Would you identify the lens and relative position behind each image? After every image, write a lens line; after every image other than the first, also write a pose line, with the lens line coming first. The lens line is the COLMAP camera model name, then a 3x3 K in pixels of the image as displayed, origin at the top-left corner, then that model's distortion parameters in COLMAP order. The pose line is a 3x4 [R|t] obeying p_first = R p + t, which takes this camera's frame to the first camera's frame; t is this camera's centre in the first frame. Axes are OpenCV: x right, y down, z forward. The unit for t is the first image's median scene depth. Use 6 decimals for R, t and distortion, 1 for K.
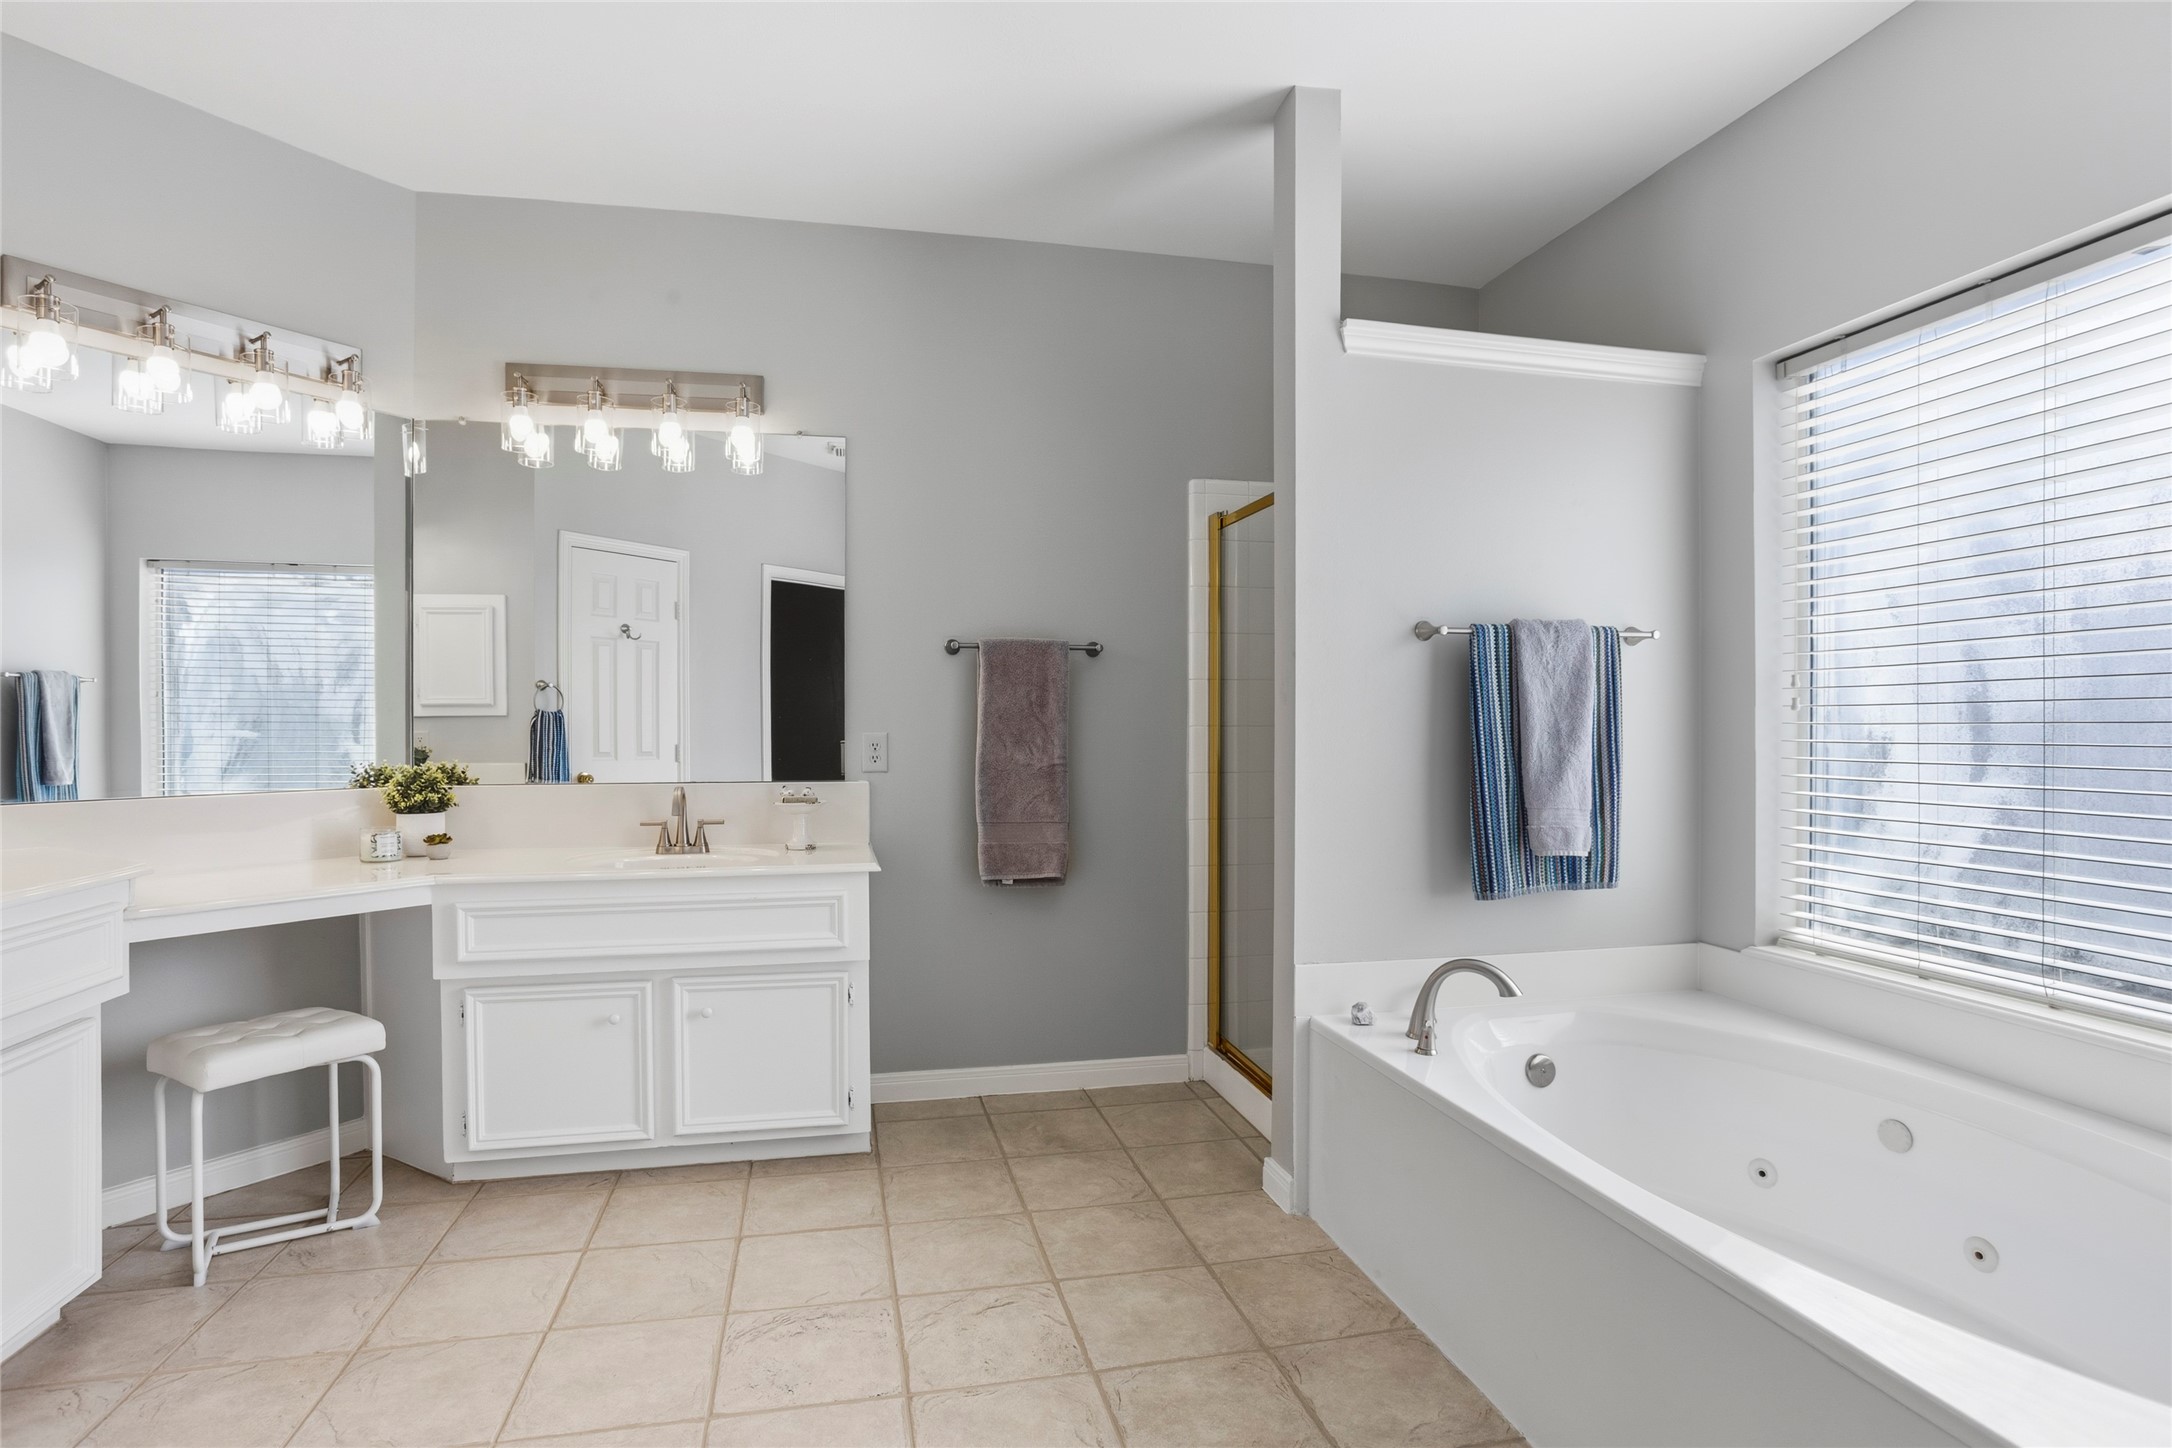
lens RADIAL K [[1067.6, 0, 1045.8], [0, 1067.6, 676.9], [0, 0, 1]] dist [-0.051502, 0.021909]
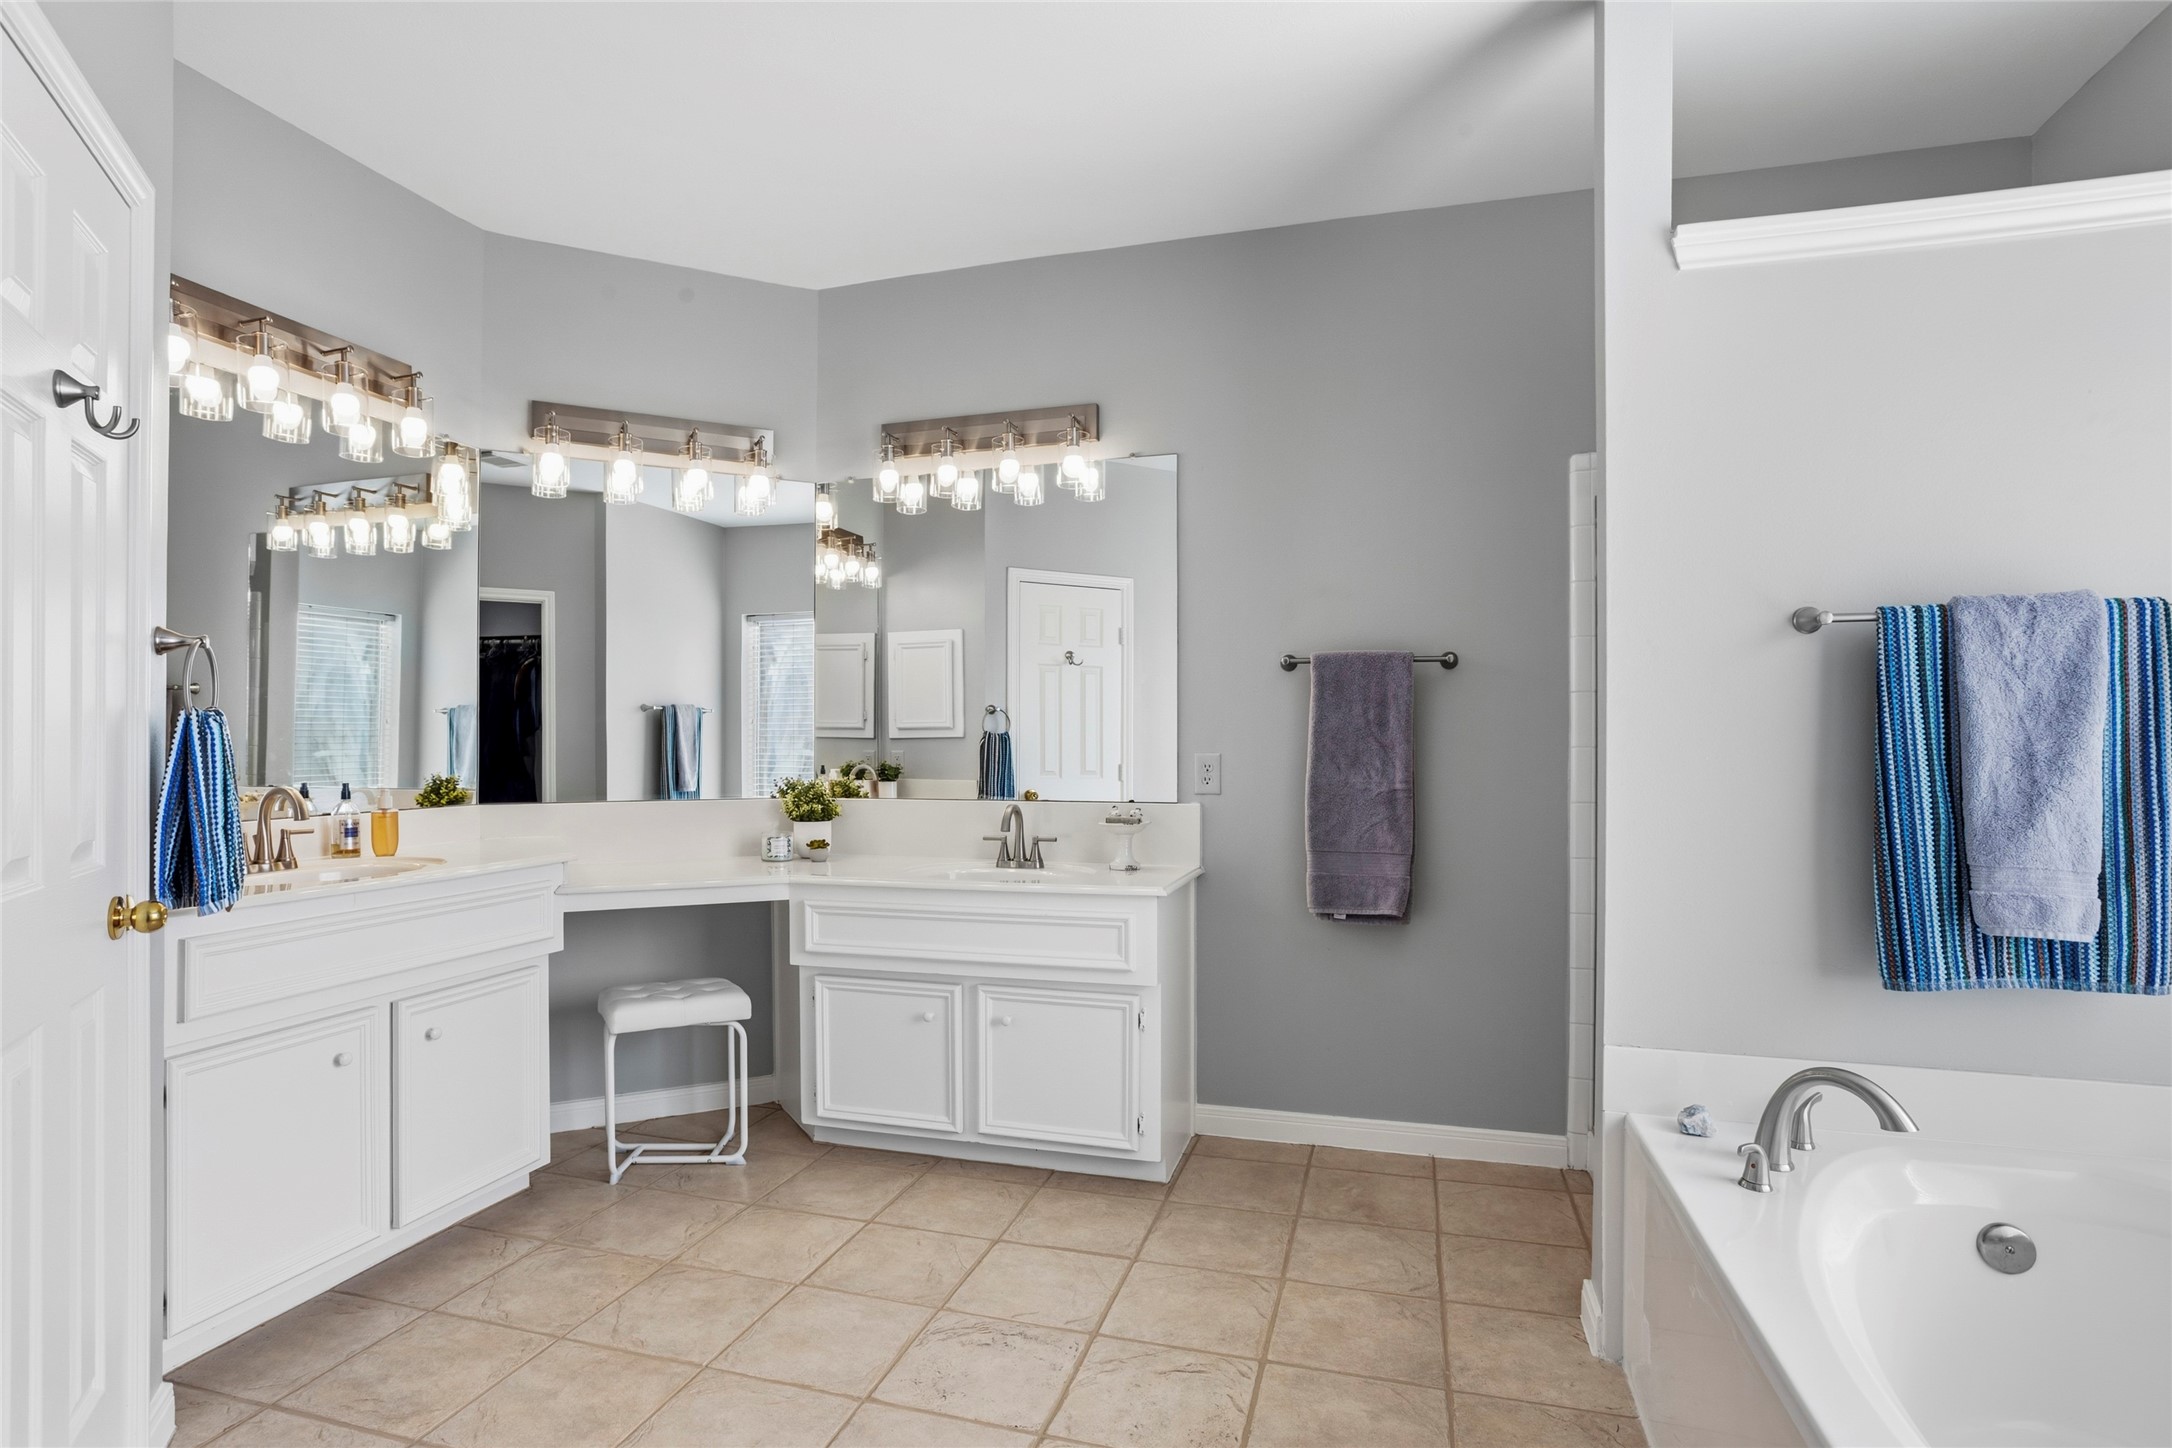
lens RADIAL K [[1067.6, 0, 1069.1], [0, 1067.6, 698.7], [0, 0, 1]] dist [-0.051502, 0.021909]
pose [[0.881742, -0.019011, -0.471348, 0.245292], [0.019655, 0.999801, -0.003557, 0.004181], [0.471322, -0.006128, 0.881940, 0.107766]]
